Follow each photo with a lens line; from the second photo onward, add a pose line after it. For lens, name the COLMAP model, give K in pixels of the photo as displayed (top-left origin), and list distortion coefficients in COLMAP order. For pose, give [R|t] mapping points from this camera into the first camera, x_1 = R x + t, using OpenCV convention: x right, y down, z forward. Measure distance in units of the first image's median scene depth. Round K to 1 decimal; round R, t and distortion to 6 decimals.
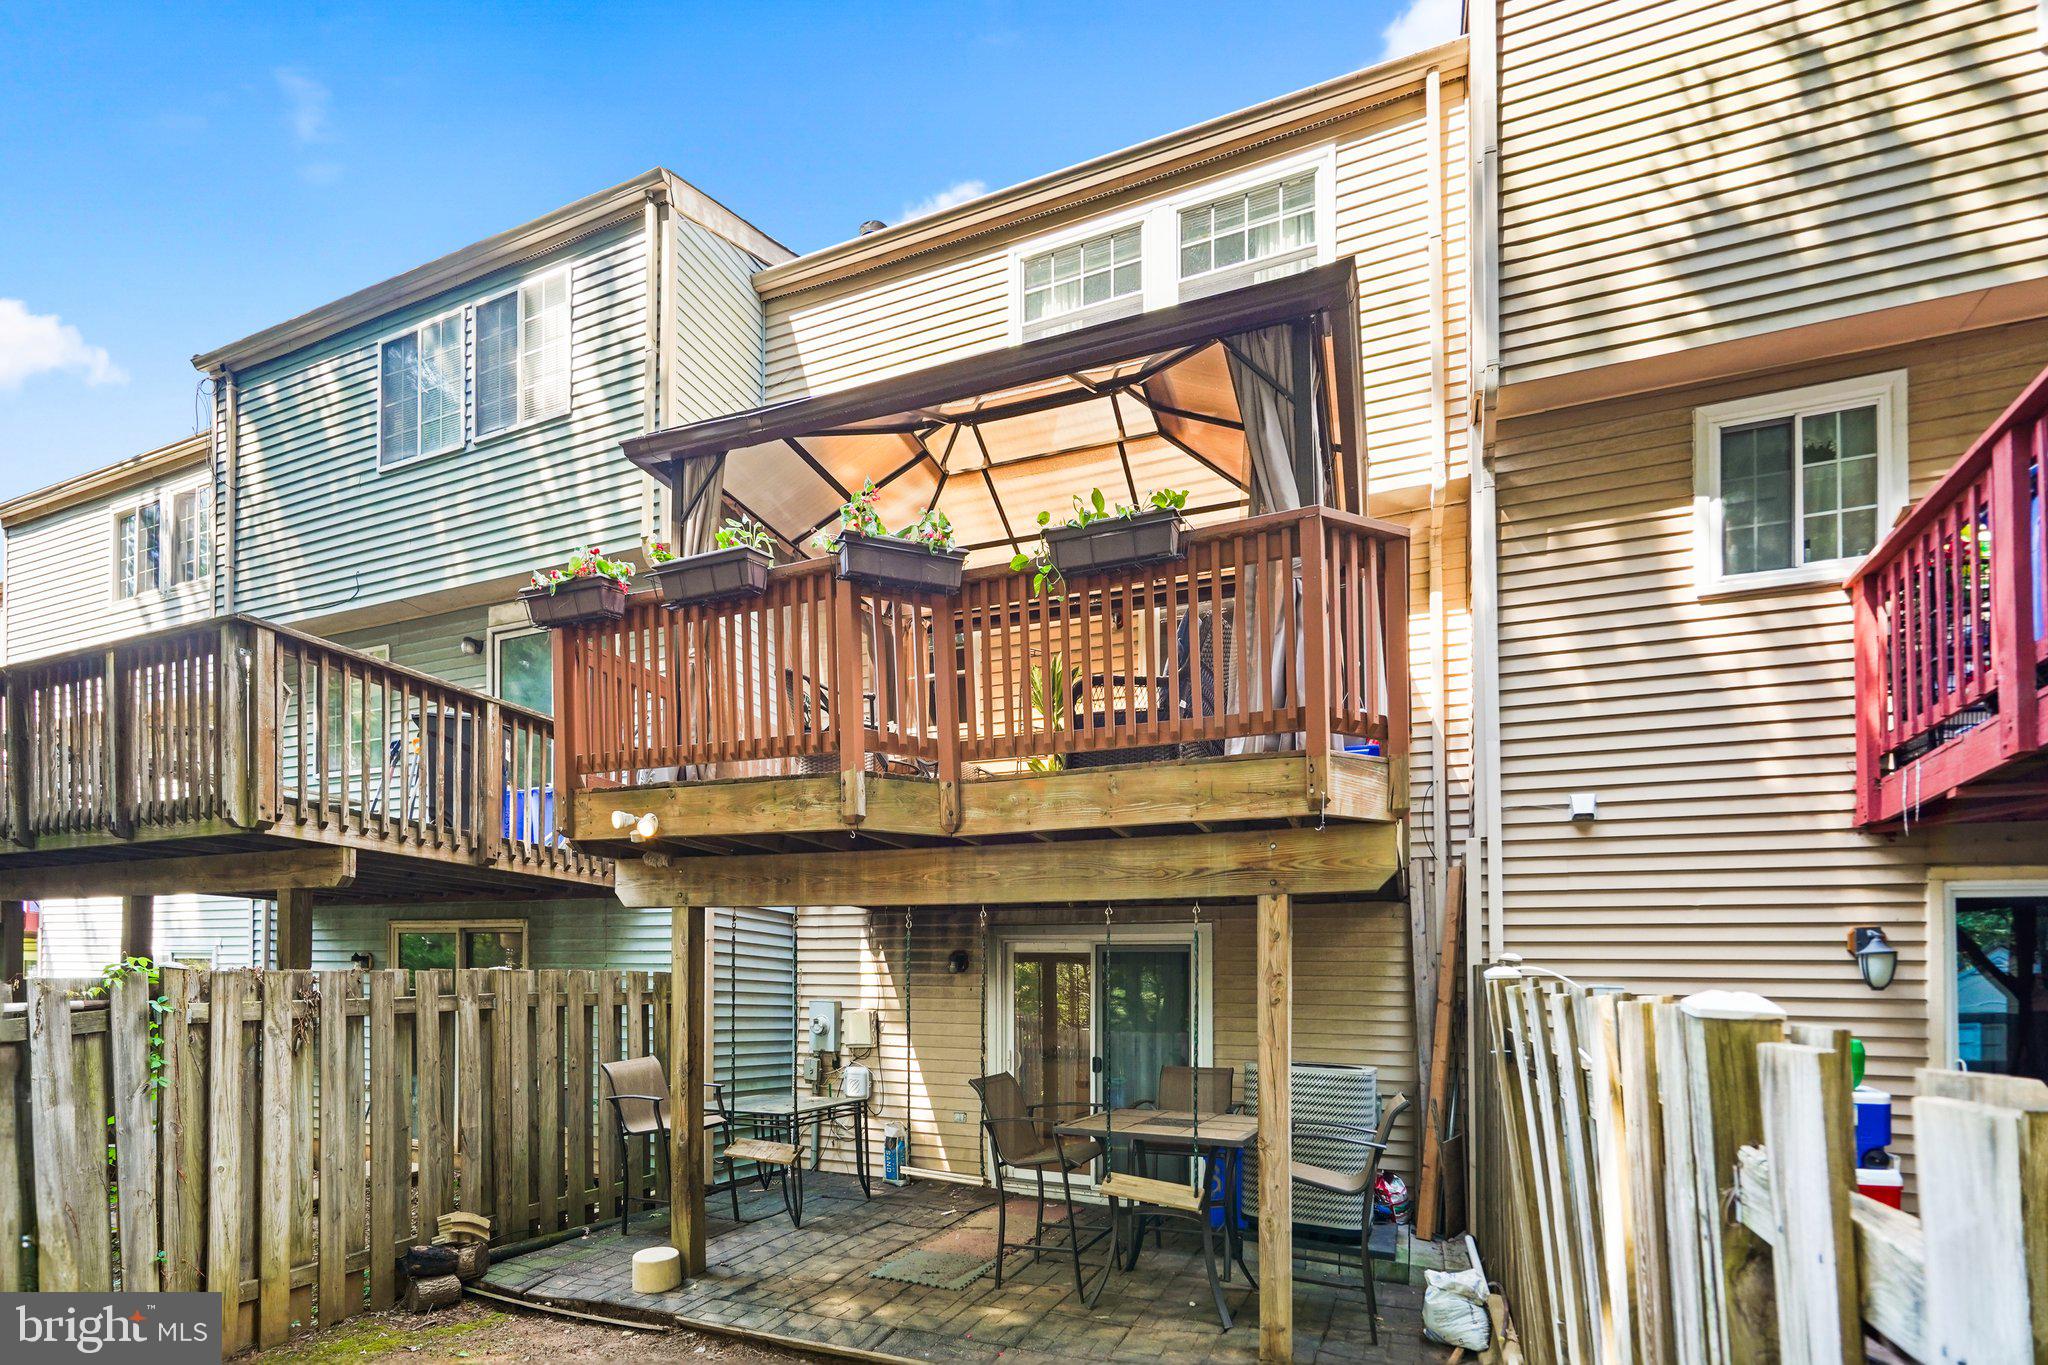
lens RADIAL K [[962.6, 0, 1020.2], [0, 962.6, 679.5], [0, 0, 1]] dist [0.000995, 0.000357]
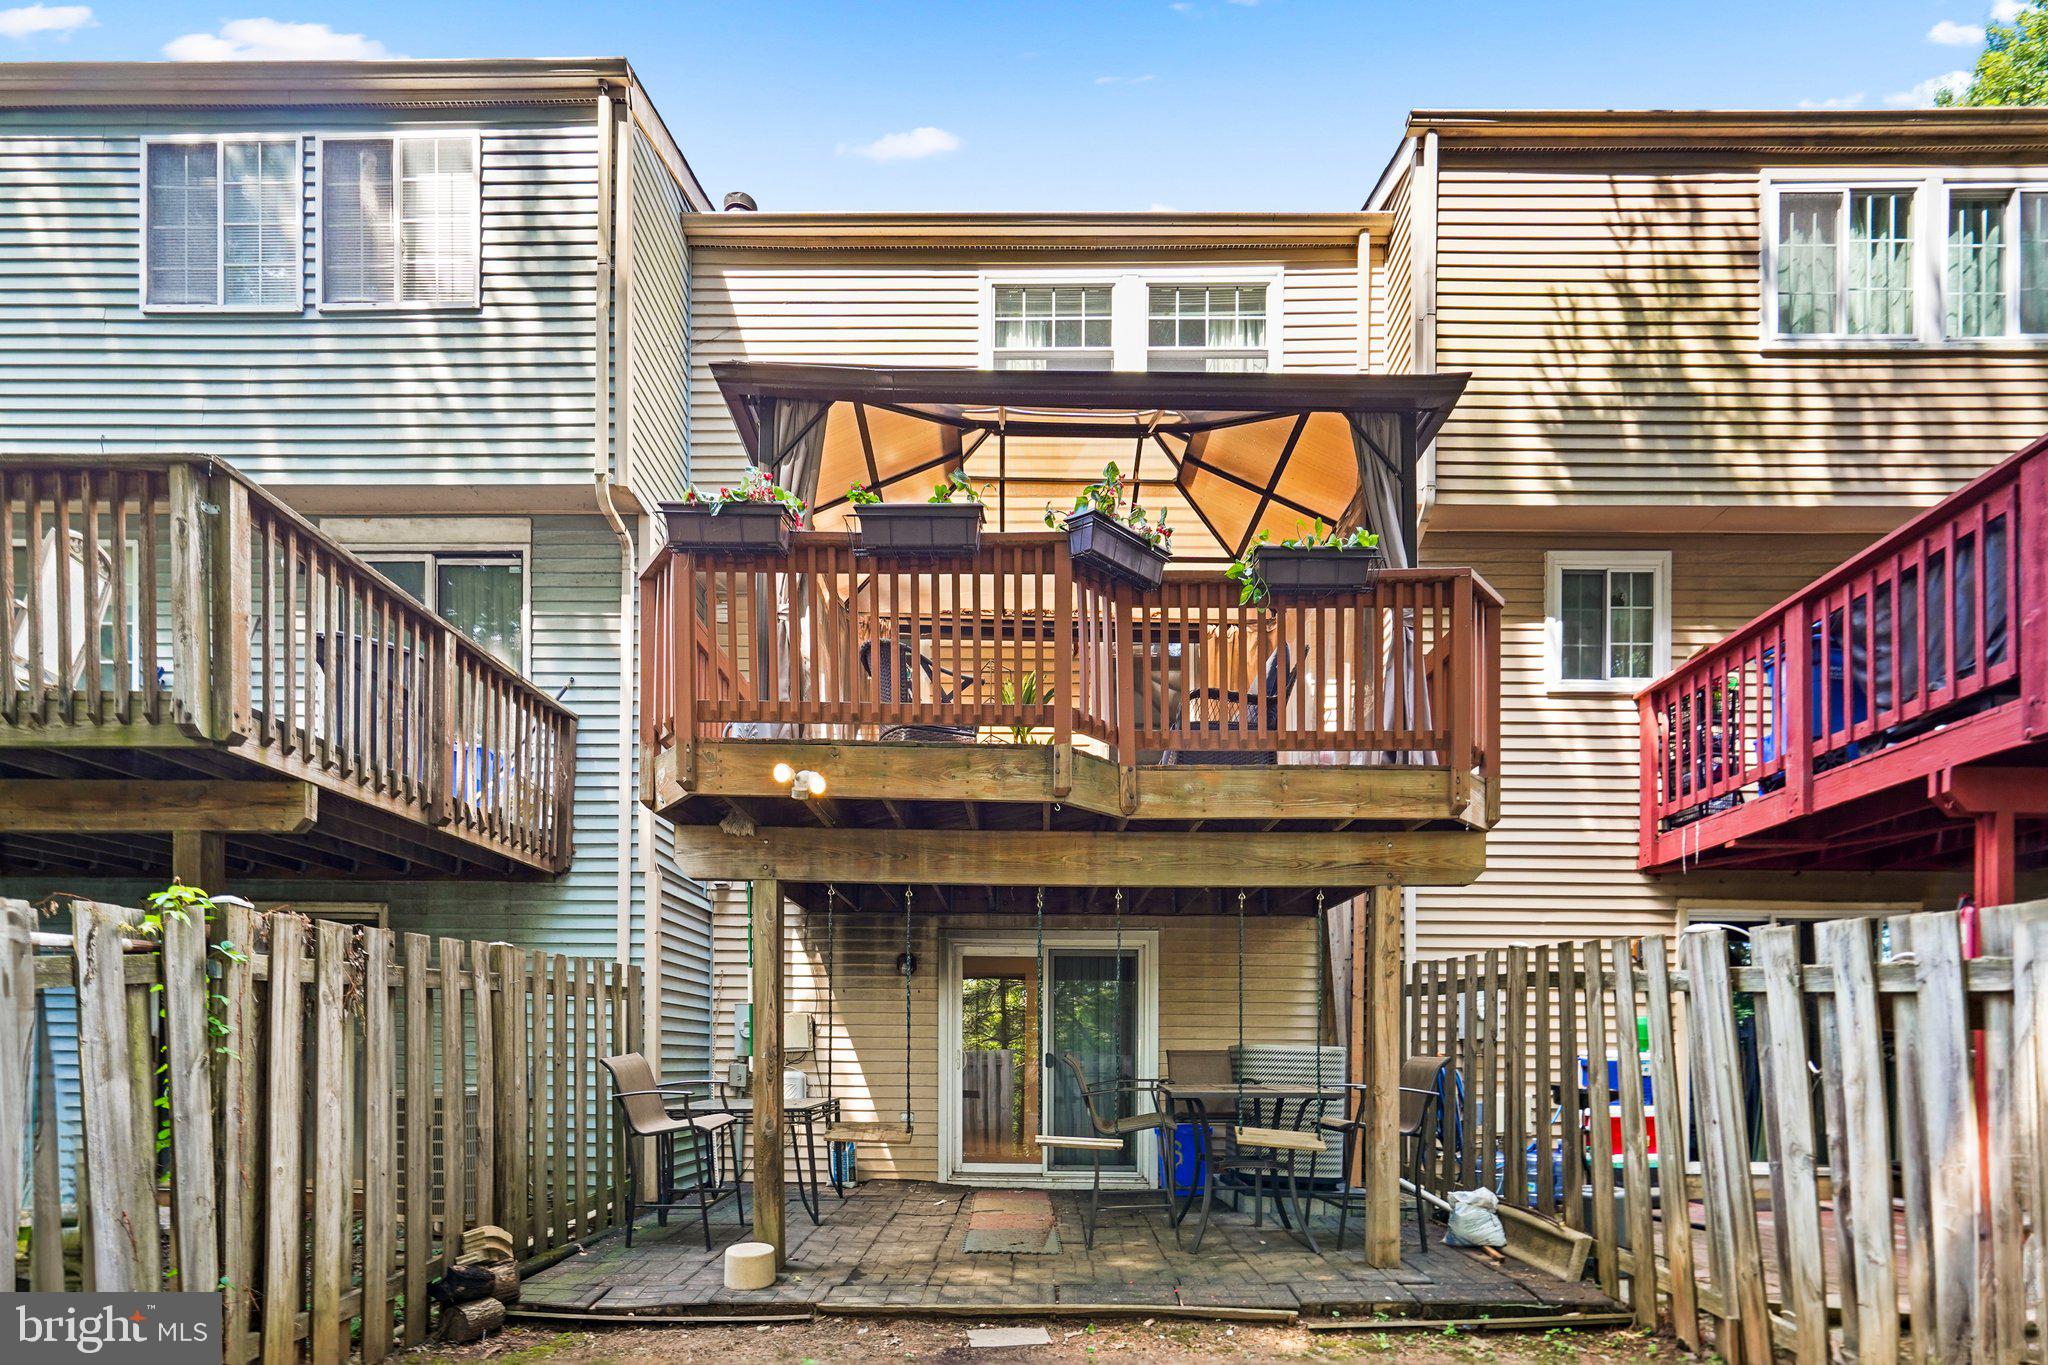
lens RADIAL K [[962.6, 0, 958.4], [0, 962.6, 751.5], [0, 0, 1]] dist [0.000995, 0.000357]
pose [[0.918204, 0.109195, 0.380759, -0.526262], [-0.113236, 0.993497, -0.011847, 0.100574], [-0.379576, -0.032238, 0.924599, 0.080557]]
